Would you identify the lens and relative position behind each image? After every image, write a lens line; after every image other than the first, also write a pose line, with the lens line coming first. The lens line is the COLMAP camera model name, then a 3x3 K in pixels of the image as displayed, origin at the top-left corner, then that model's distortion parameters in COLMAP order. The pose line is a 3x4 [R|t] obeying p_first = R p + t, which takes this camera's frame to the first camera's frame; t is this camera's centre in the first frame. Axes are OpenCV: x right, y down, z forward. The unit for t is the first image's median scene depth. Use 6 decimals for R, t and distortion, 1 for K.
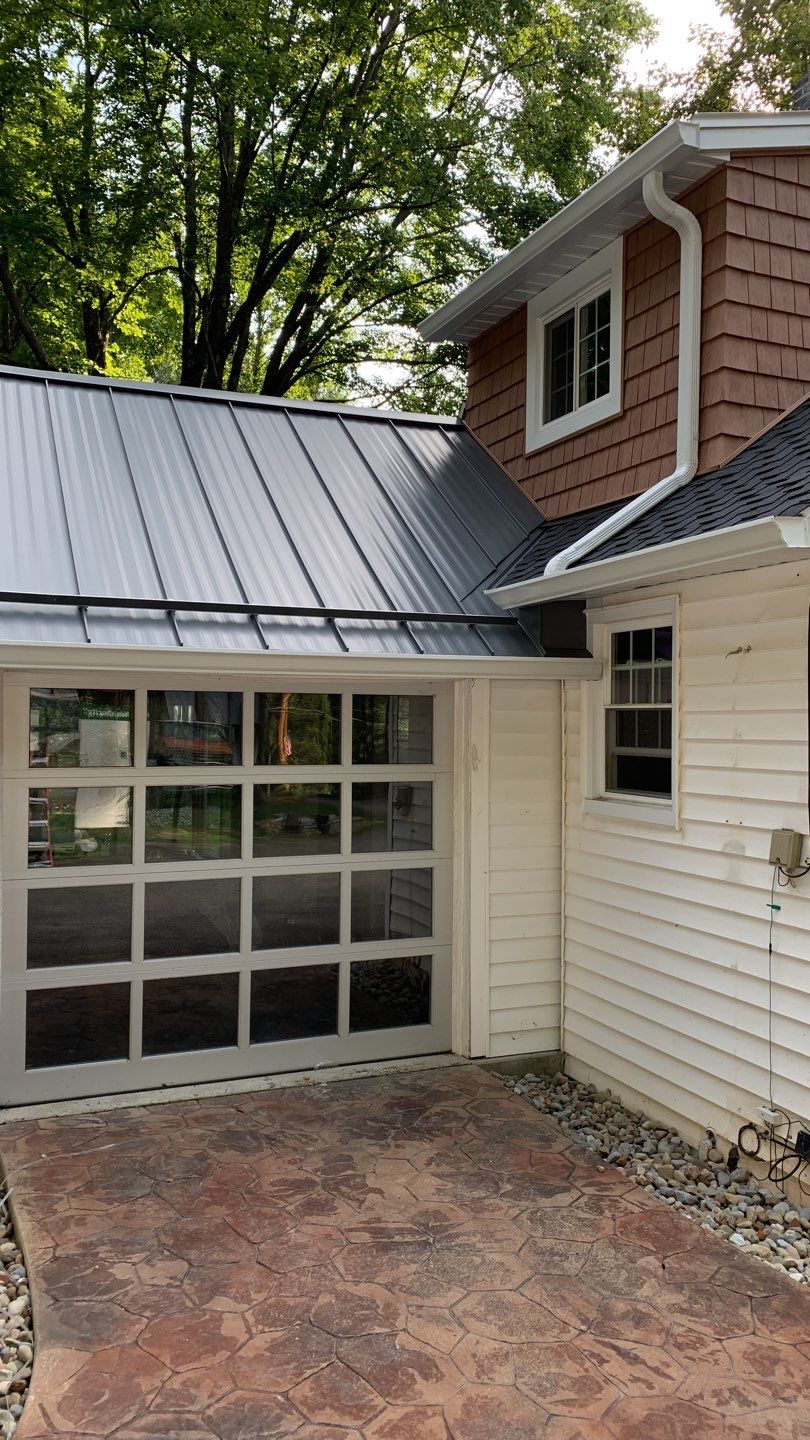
lens RADIAL K [[1098.3, 0, 404.8], [0, 1098.3, 715.5], [0, 0, 1]] dist [0.009186, 0.004729]
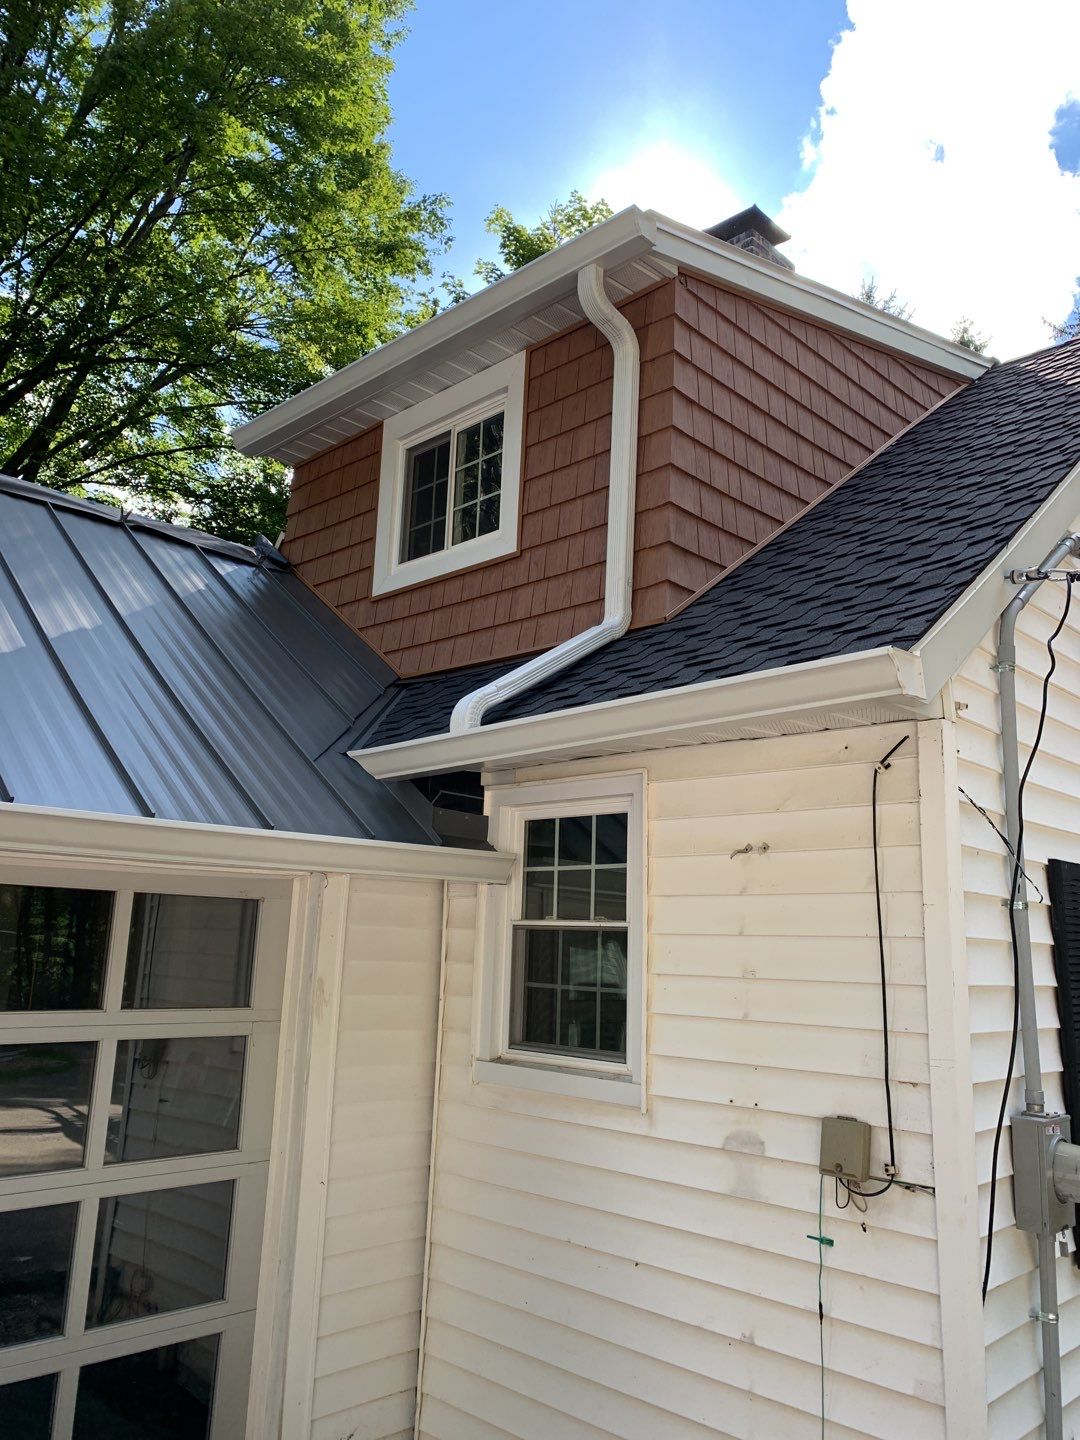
lens RADIAL K [[1096.4, 0, 567.0], [0, 1096.4, 706.5], [0, 0, 1]] dist [0.030935, -0.026807]
pose [[0.917327, 0.103986, 0.384314, -0.075110], [-0.023256, 0.977636, -0.209014, 0.002050], [-0.397454, 0.182797, 0.899231, 0.324851]]
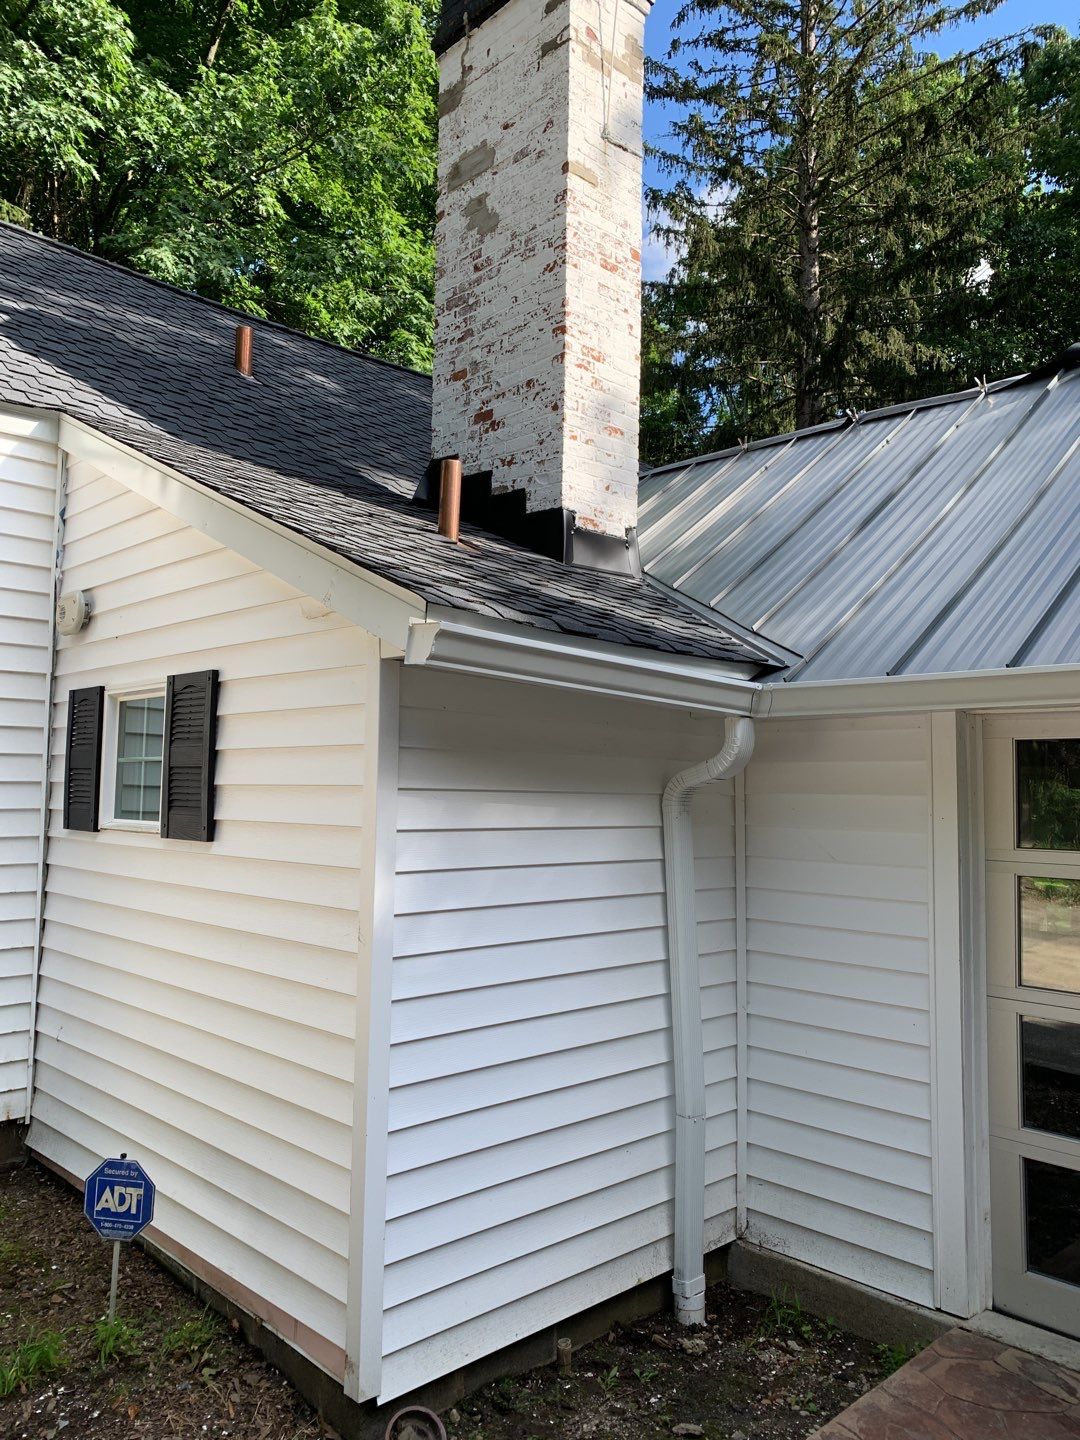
lens RADIAL K [[1096.4, 0, 546.9], [0, 1096.4, 722.0], [0, 0, 1]] dist [0.030935, -0.026807]
pose [[0.354261, -0.065698, -0.932836, 0.217587], [-0.010870, 0.997172, -0.074357, 0.020155], [0.935083, 0.036481, 0.352545, 0.398813]]
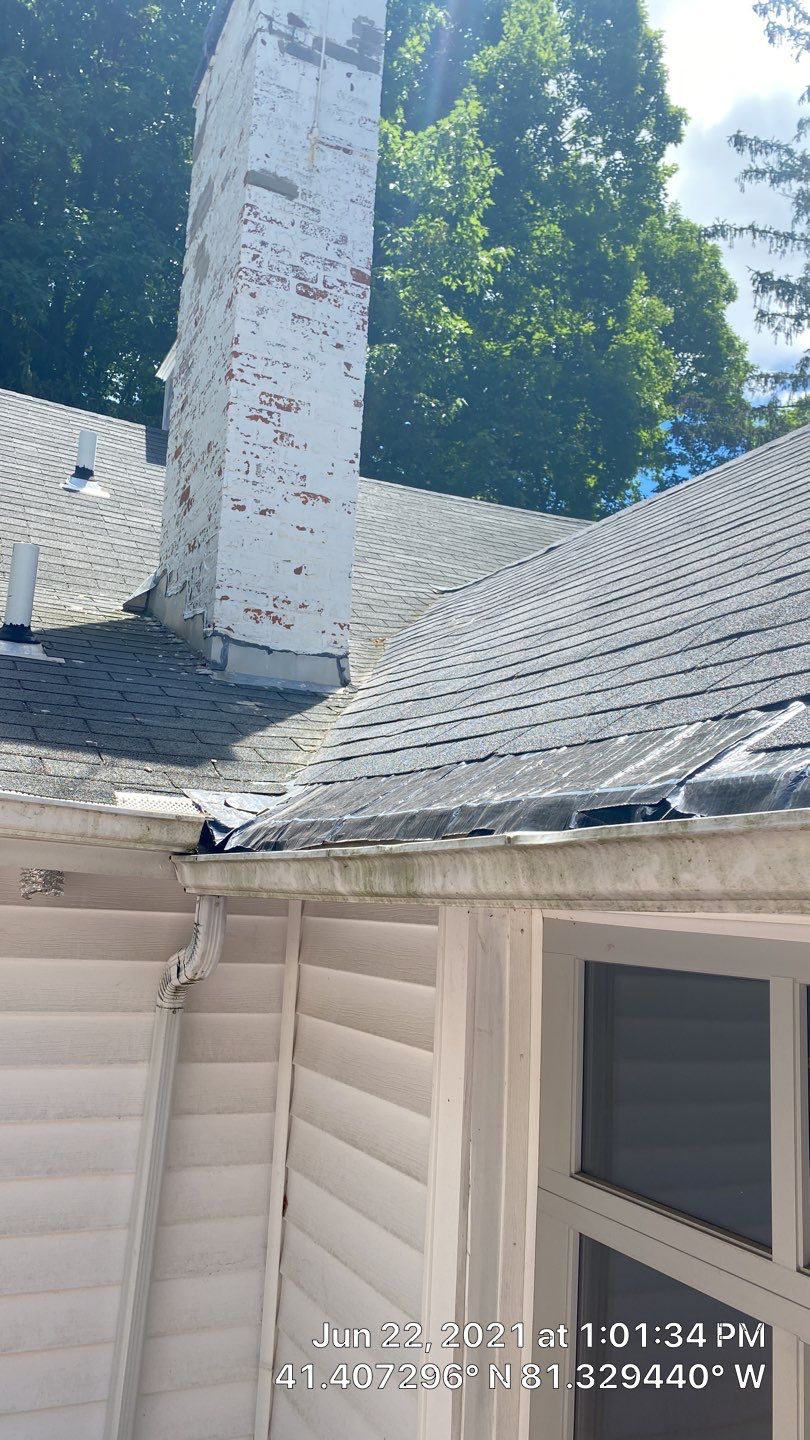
lens RADIAL K [[1098.3, 0, 392.2], [0, 1098.3, 735.7], [0, 0, 1]] dist [0.009186, 0.004729]
pose [[0.043228, -0.161432, -0.985937, 0.054347], [-0.049477, 0.985302, -0.163497, -0.033237], [0.997839, 0.055849, 0.034606, 0.826385]]
